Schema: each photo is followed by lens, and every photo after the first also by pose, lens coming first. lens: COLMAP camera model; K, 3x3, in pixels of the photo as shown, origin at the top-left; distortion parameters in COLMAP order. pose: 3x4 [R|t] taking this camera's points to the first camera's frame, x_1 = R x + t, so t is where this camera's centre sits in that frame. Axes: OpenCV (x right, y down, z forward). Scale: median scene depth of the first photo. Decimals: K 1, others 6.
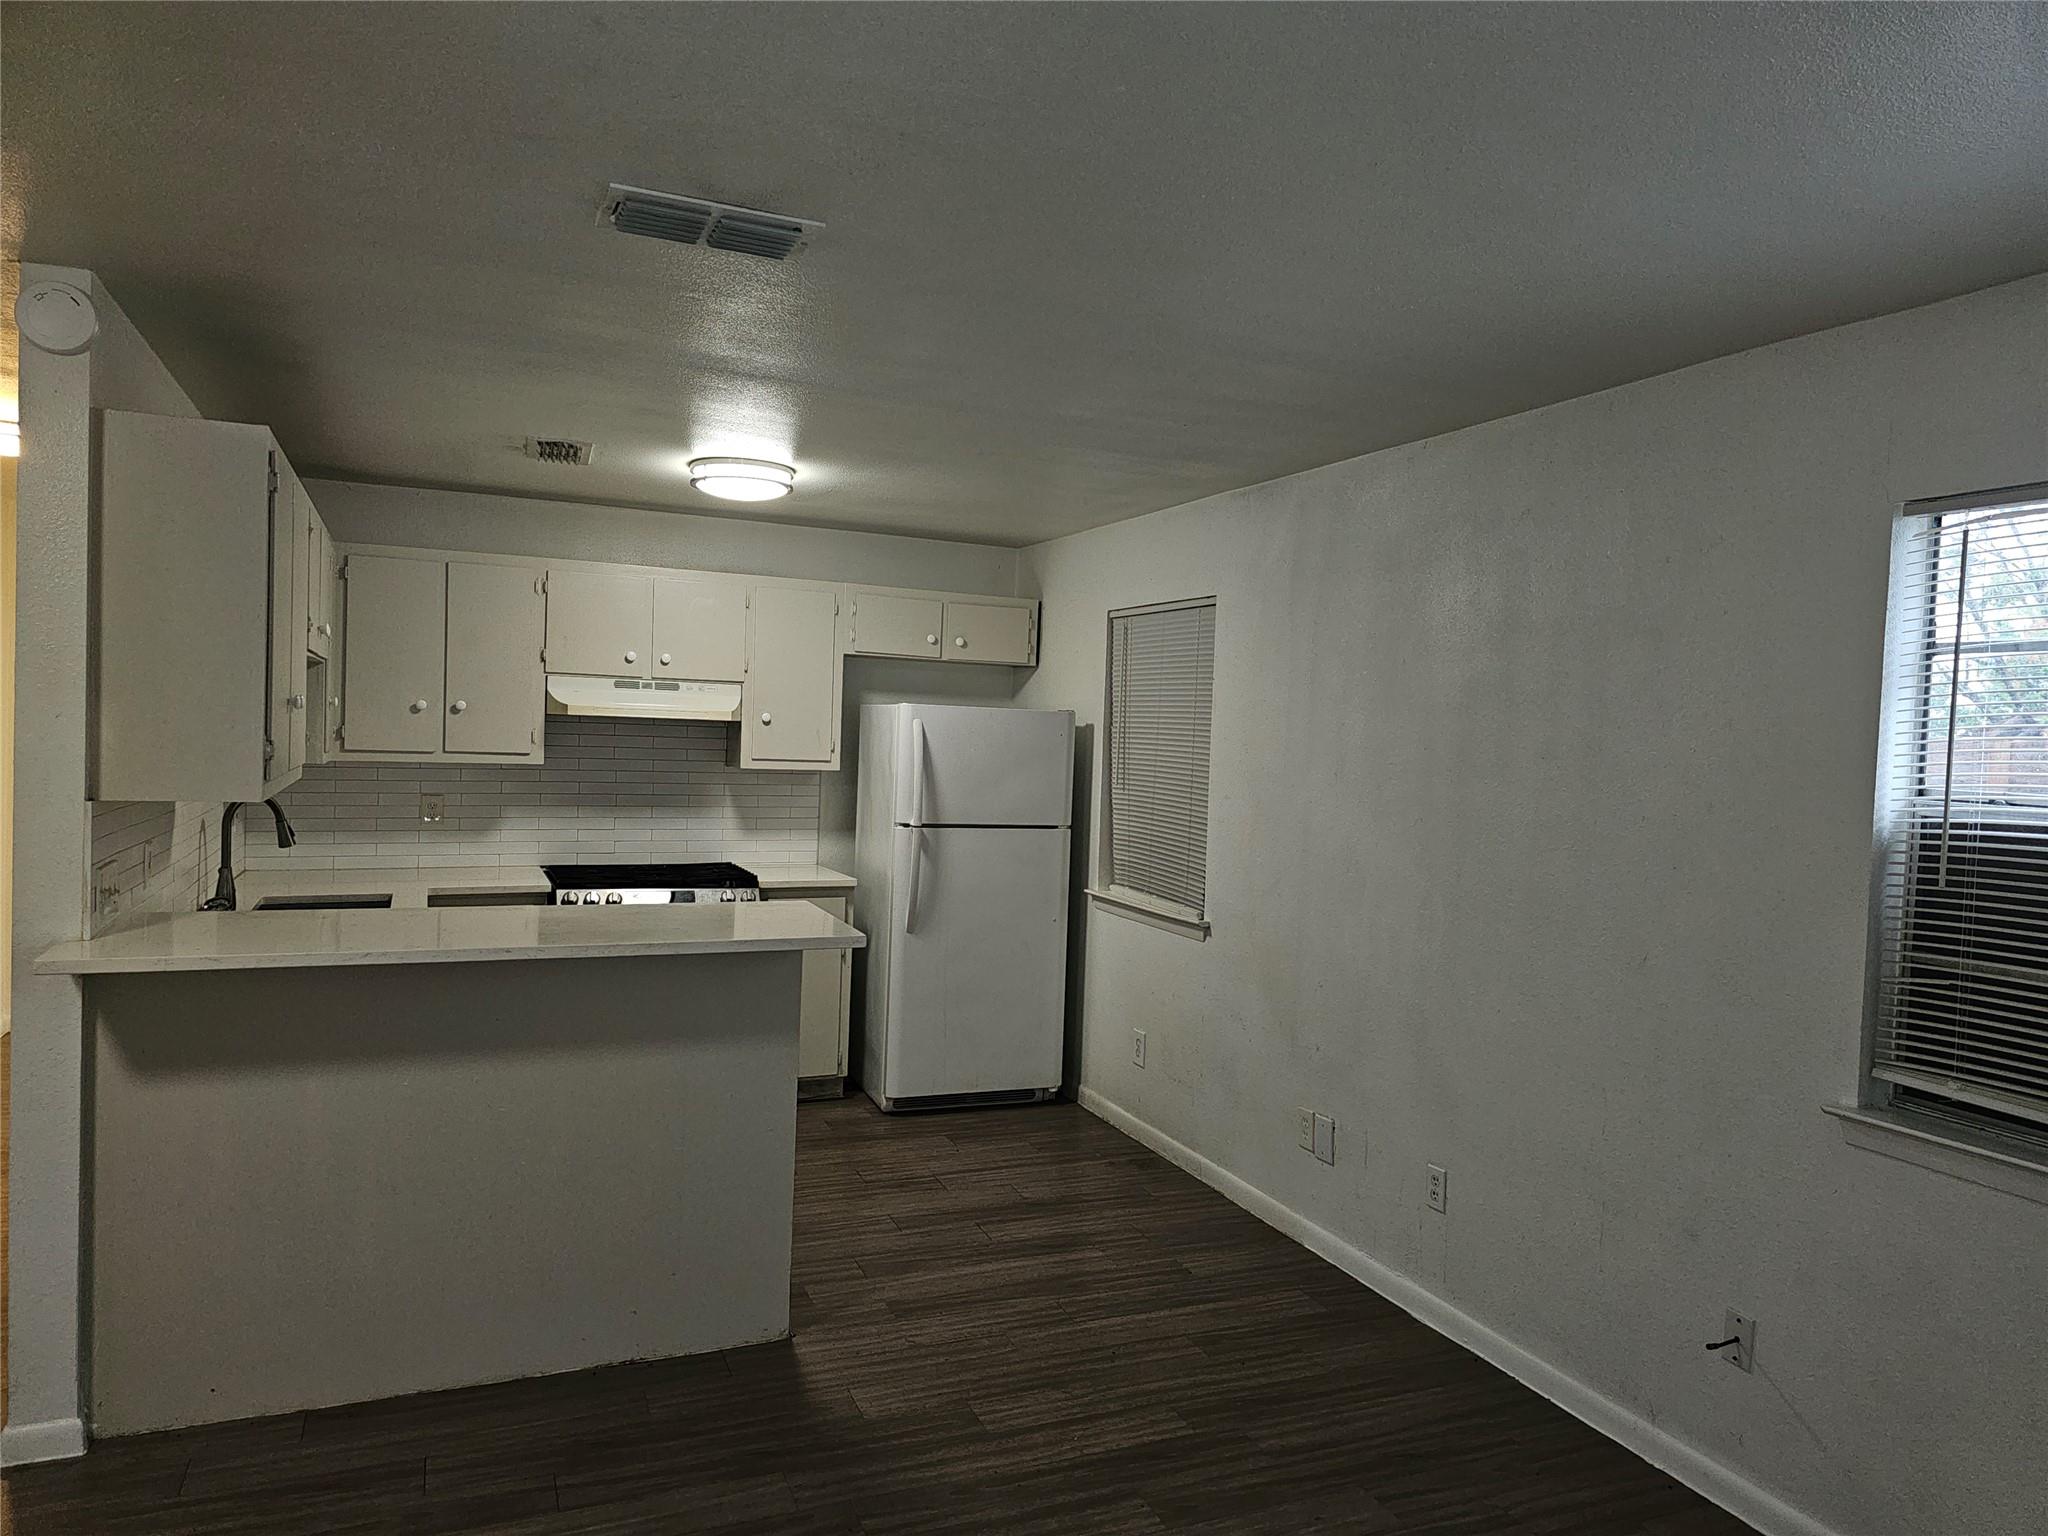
lens RADIAL K [[1371.5, 0, 1045.7], [0, 1371.5, 769.0], [0, 0, 1]] dist [0.092078, -0.094704]
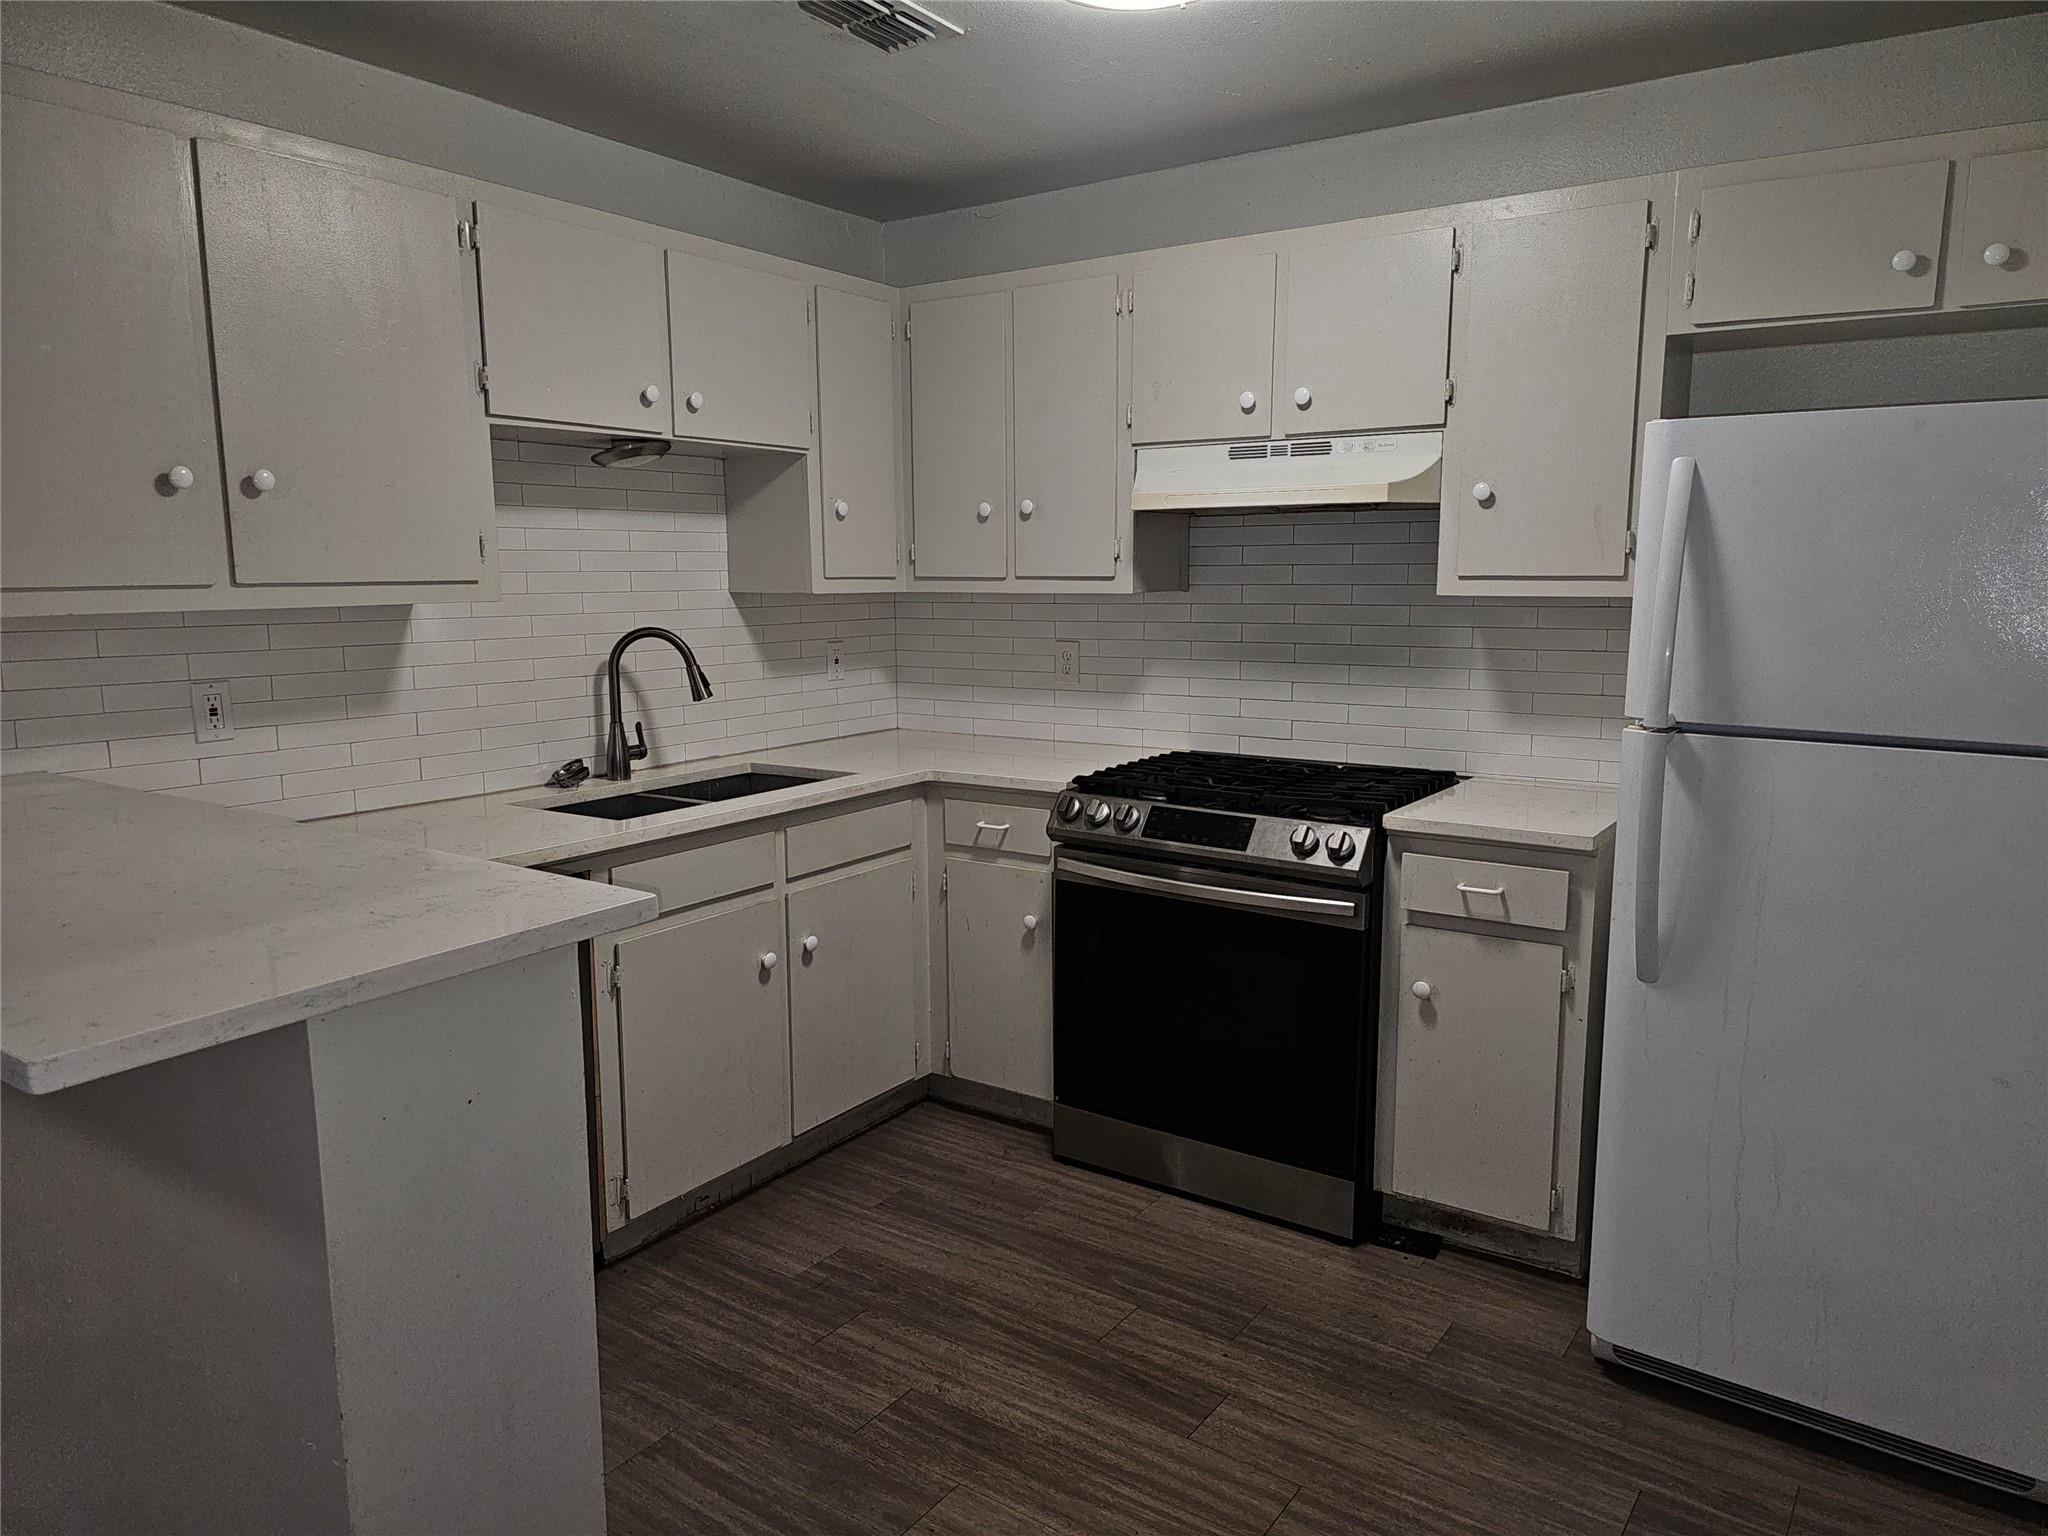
lens RADIAL K [[1375.3, 0, 1024.0], [0, 1375.3, 768.0], [0, 0, 1]] dist [0.000043, 0.000627]
pose [[0.508369, 0.087725, -0.856659, 0.156033], [0.001718, 0.994692, 0.102879, 0.011188], [0.861138, -0.053772, 0.505520, 0.624728]]
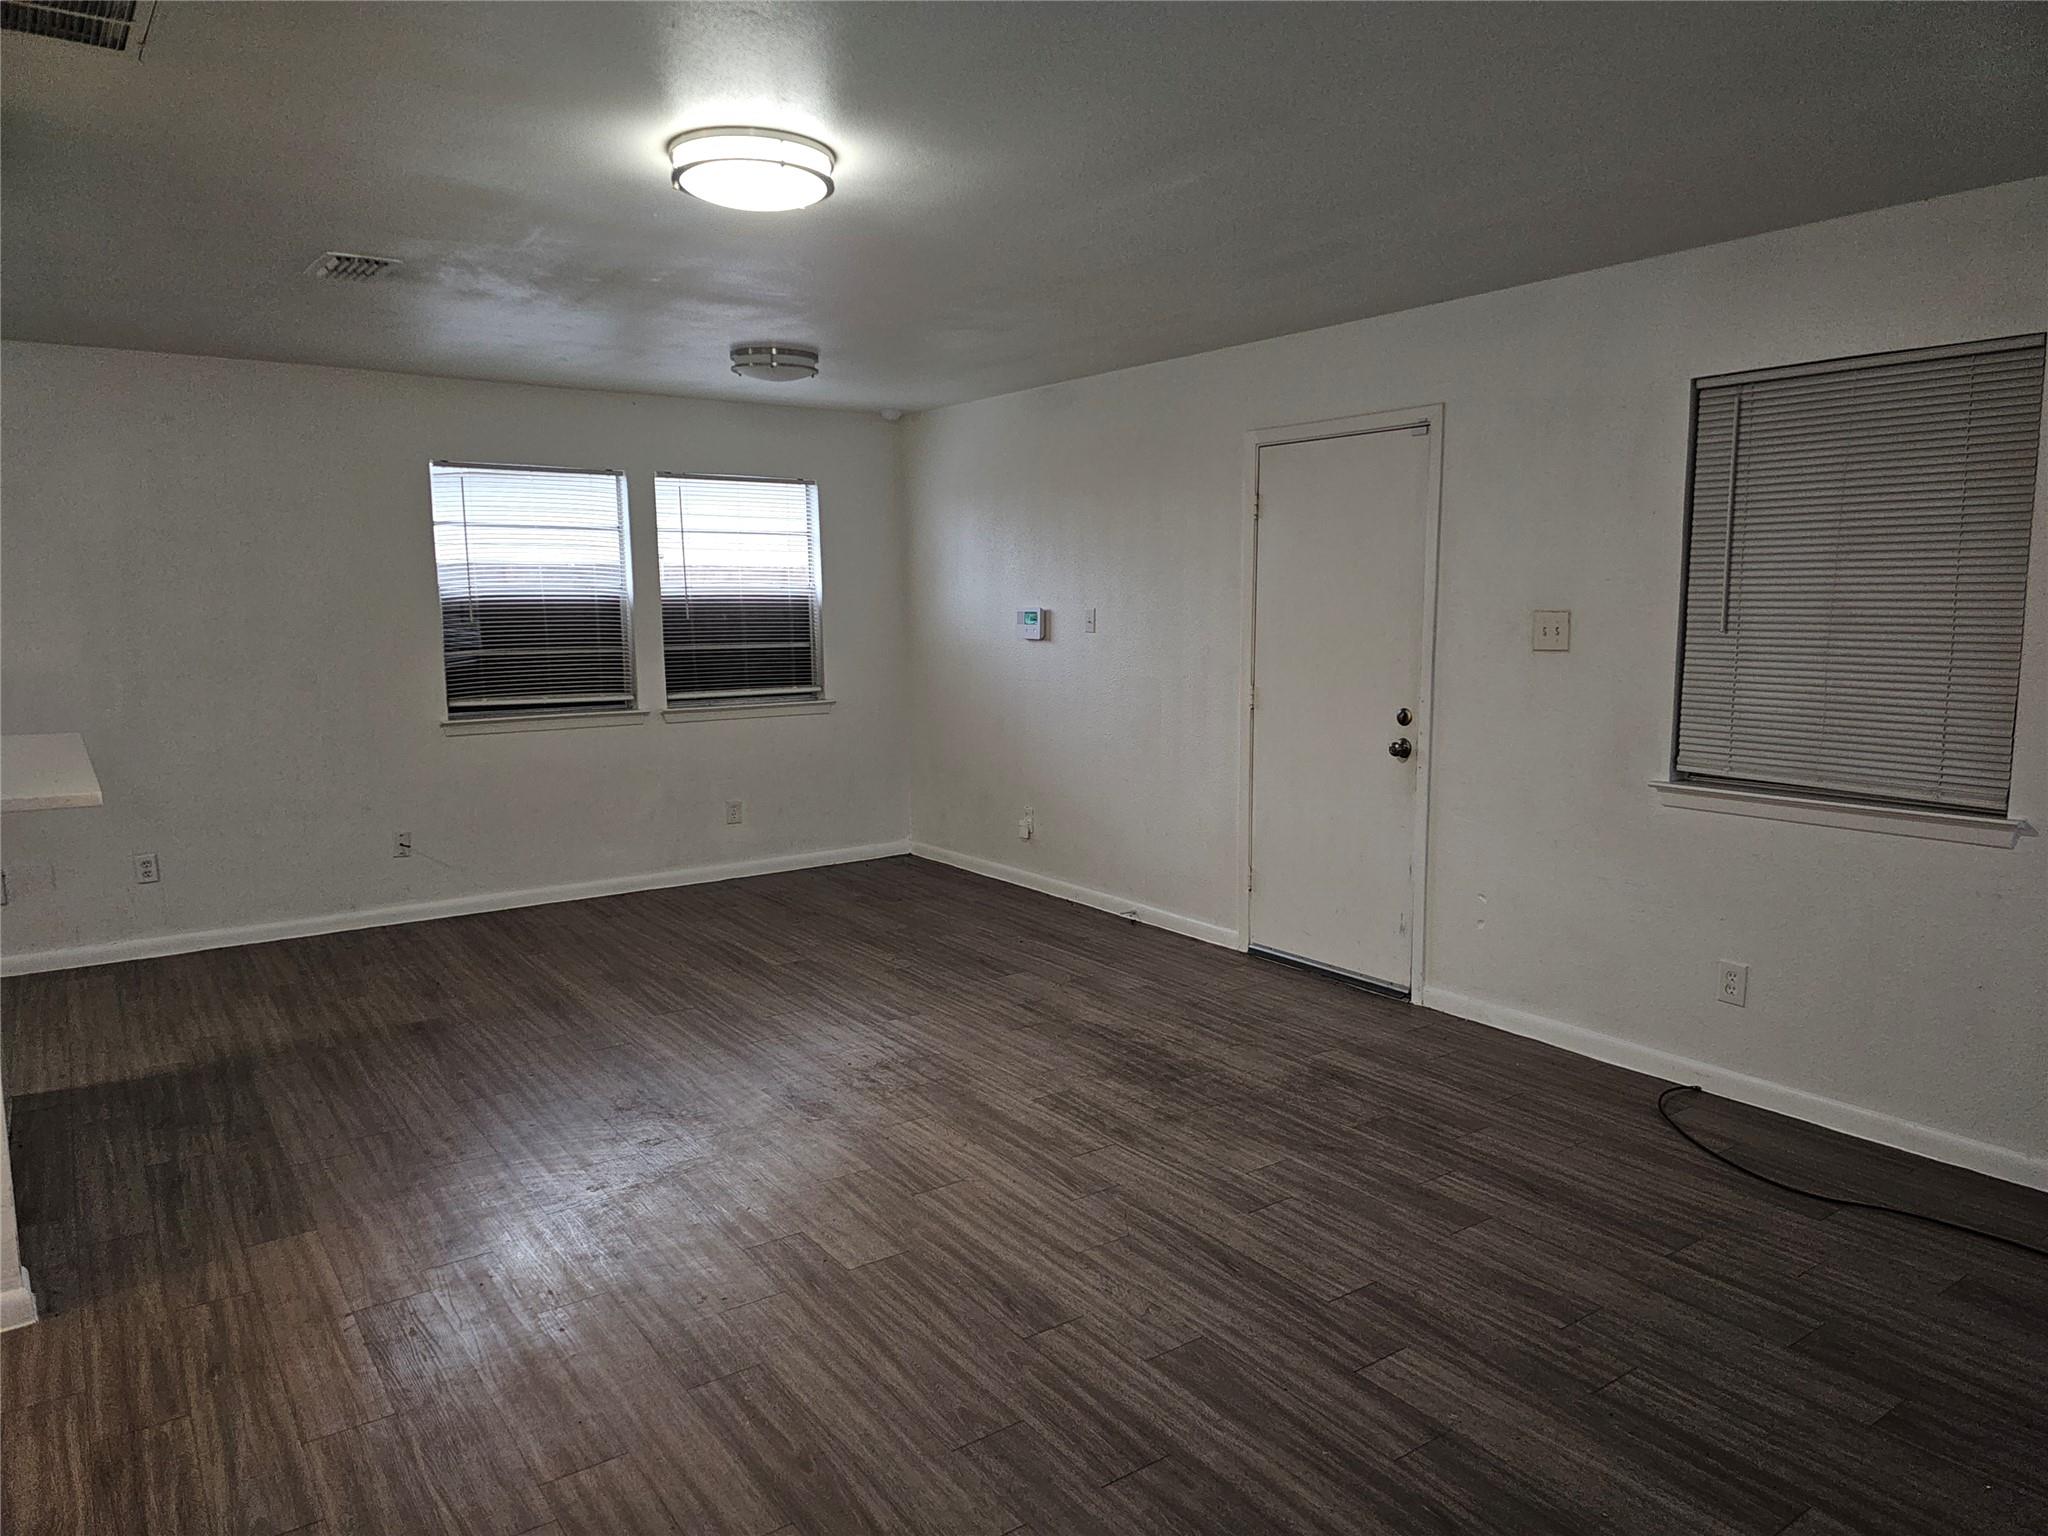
lens RADIAL K [[1371.5, 0, 1045.7], [0, 1371.5, 769.0], [0, 0, 1]] dist [0.092078, -0.094704]
pose [[-0.209048, -0.158939, 0.964903, -0.912352], [0.022754, 0.985646, 0.167285, -0.022400], [-0.977641, 0.056926, -0.202430, 0.237645]]
